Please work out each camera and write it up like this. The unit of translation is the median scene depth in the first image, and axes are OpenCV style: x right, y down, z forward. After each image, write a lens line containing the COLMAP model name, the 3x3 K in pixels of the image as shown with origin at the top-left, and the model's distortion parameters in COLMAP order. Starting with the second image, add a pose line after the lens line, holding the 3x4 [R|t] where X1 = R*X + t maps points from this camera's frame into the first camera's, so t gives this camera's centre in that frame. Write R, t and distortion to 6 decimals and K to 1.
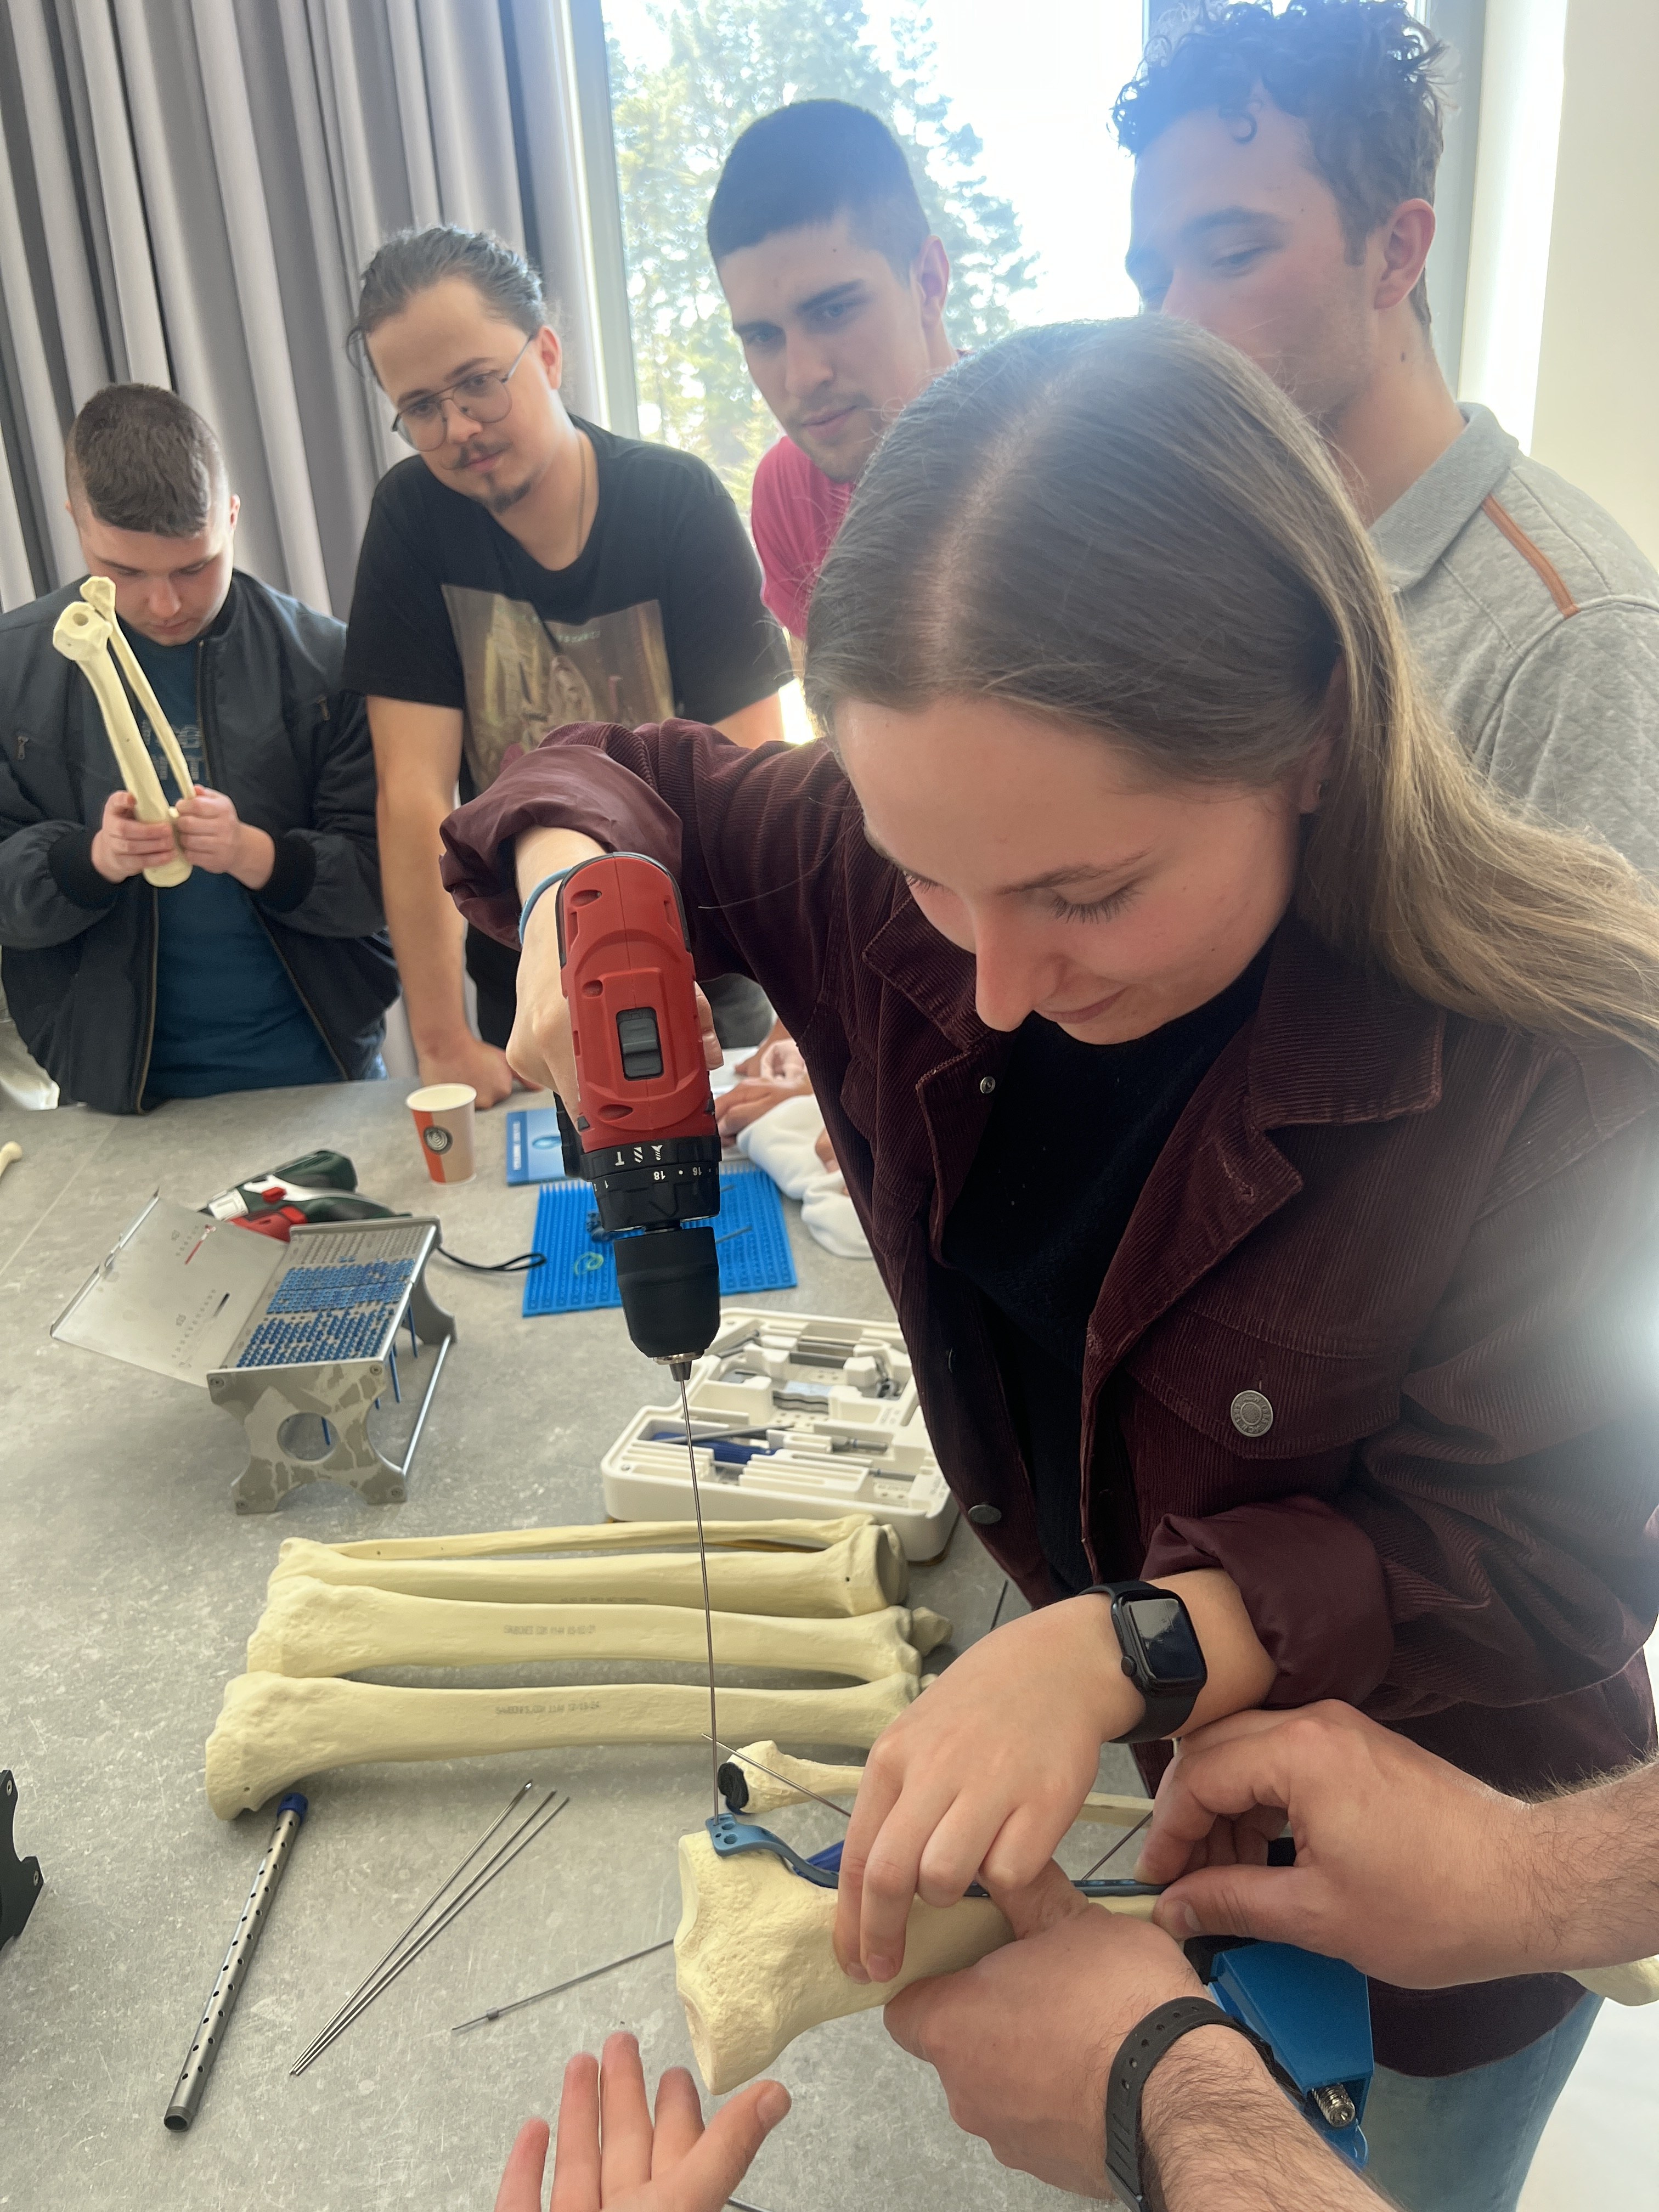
lens RADIAL K [[1667.5, 0, 821.4], [0, 1667.5, 1093.6], [0, 0, 1]] dist [0.027459, -0.018966]
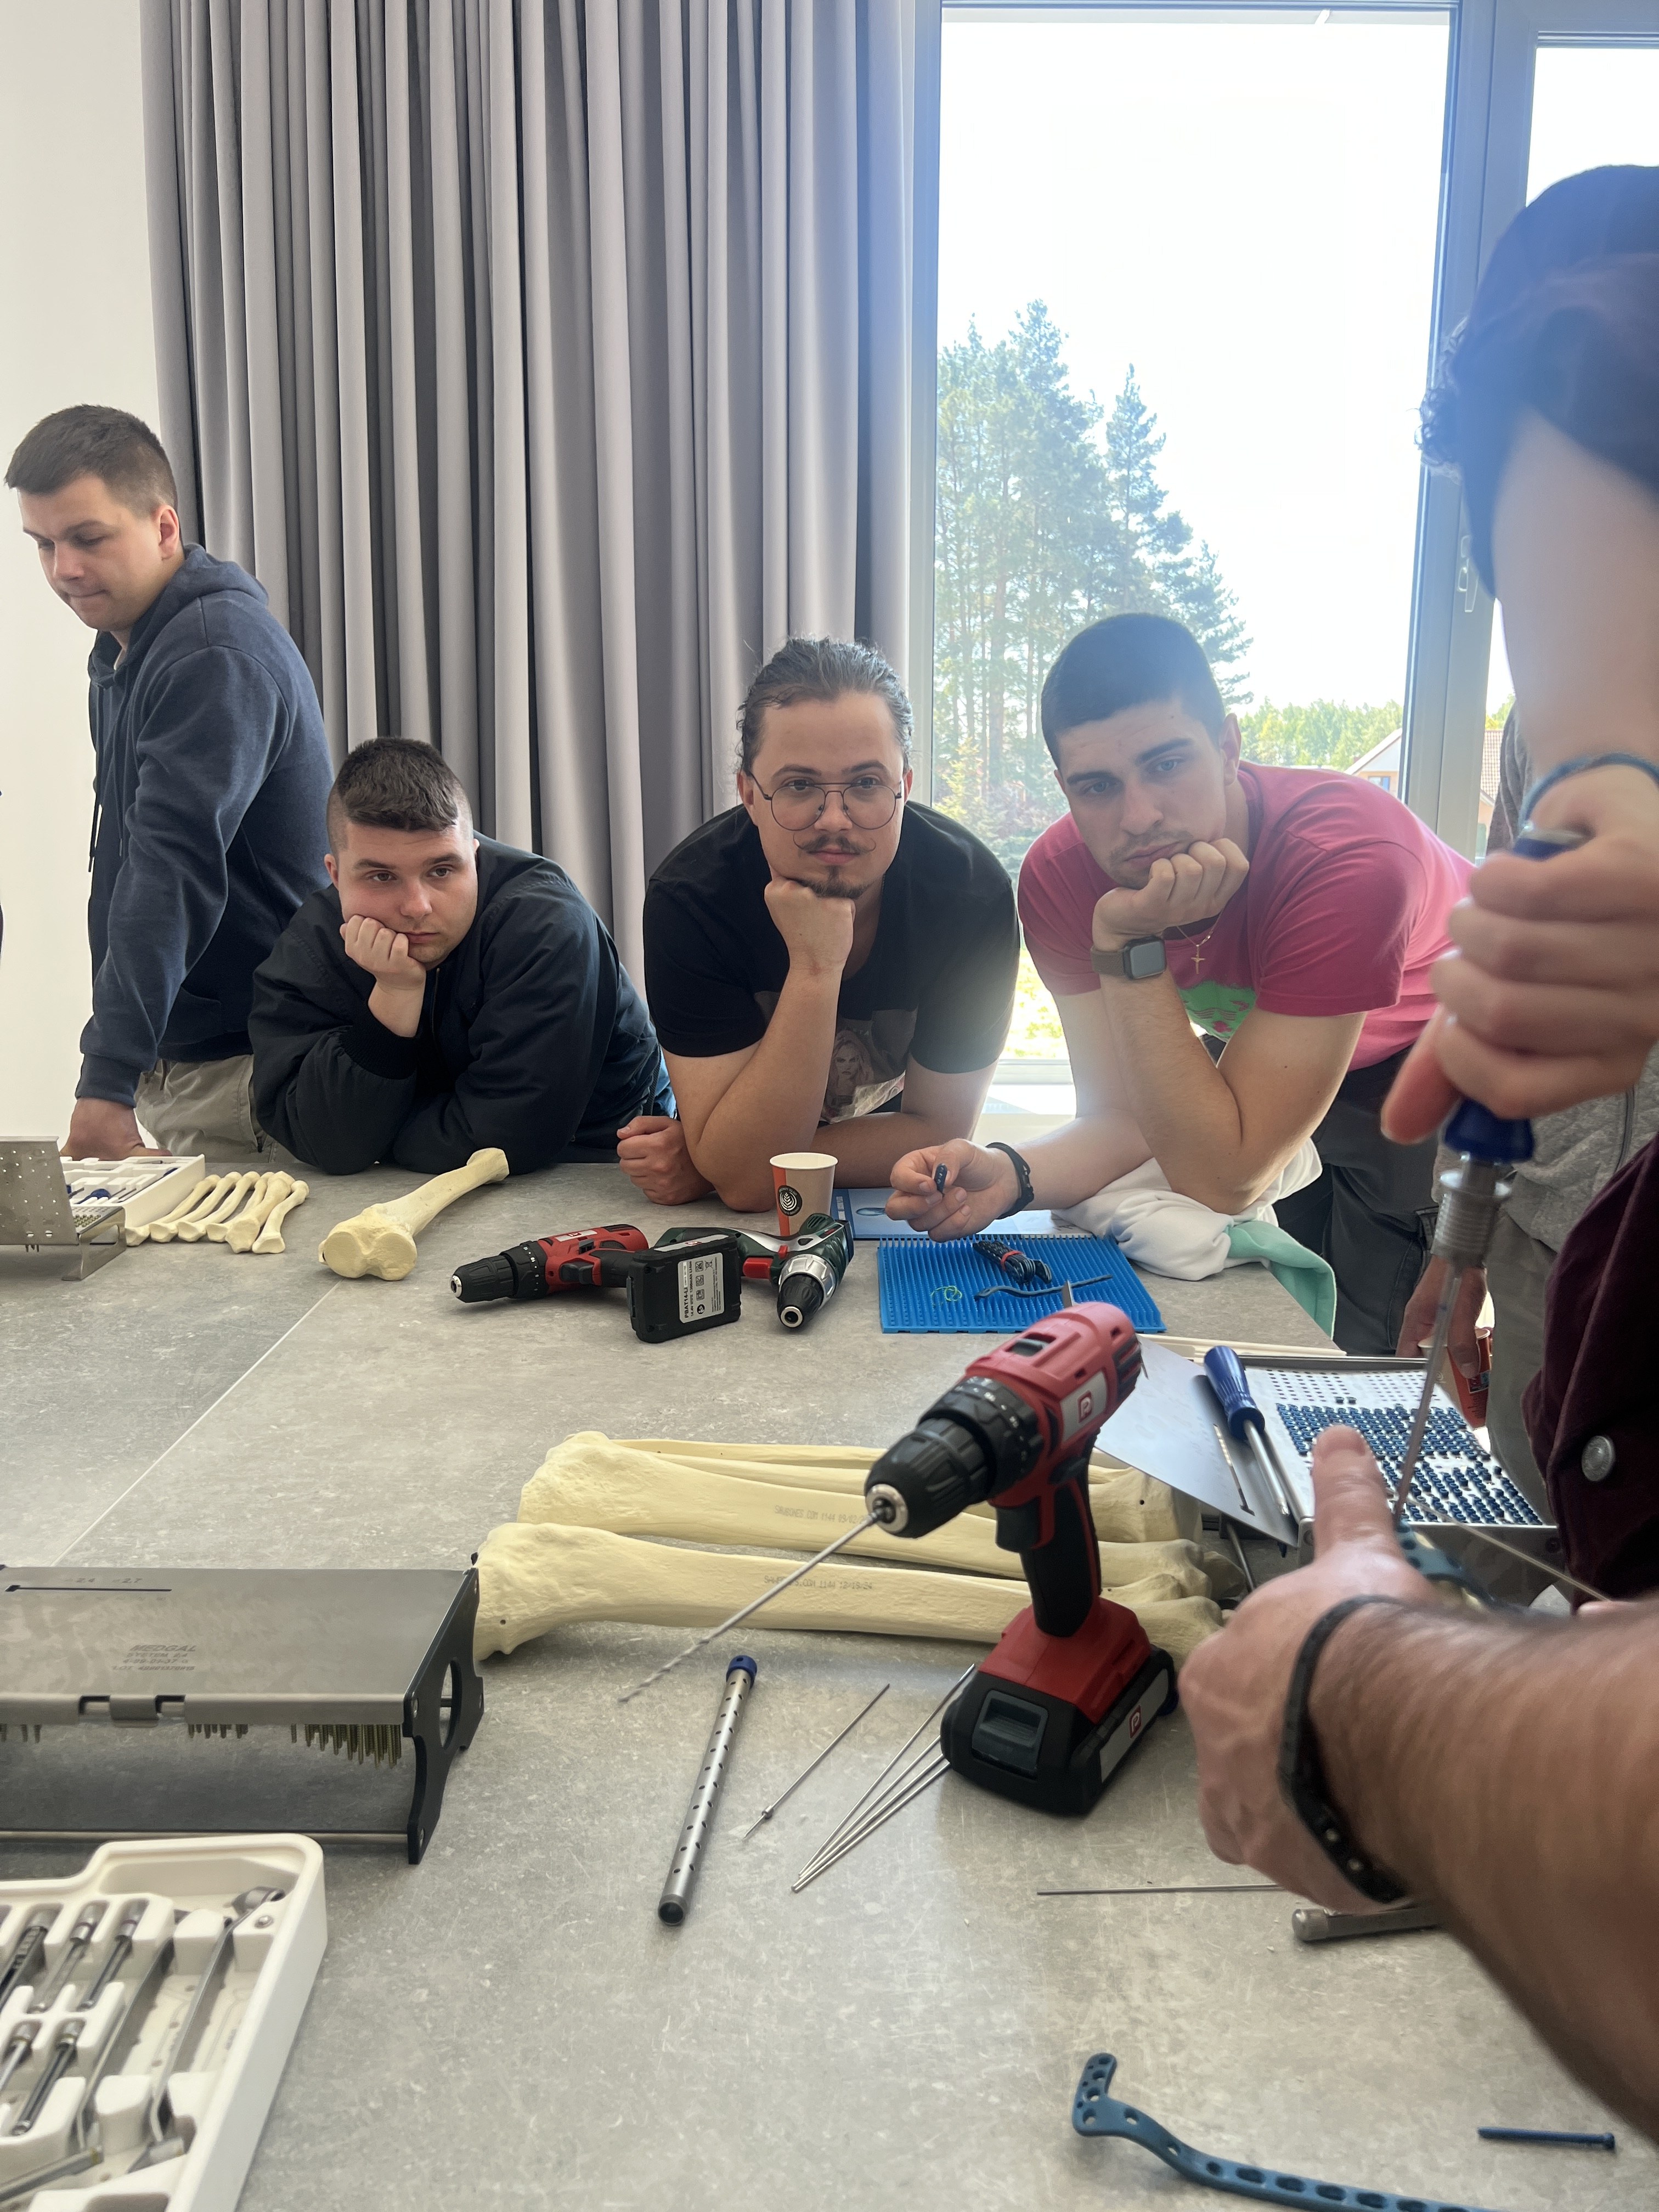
lens RADIAL K [[1667.5, 0, 834.7], [0, 1667.5, 1112.3], [0, 0, 1]] dist [0.027459, -0.018966]
pose [[0.994221, 0.070769, -0.080730, -0.231808], [-0.085030, 0.978149, -0.189720, 0.323831], [0.065539, 0.195488, 0.978514, 0.040767]]
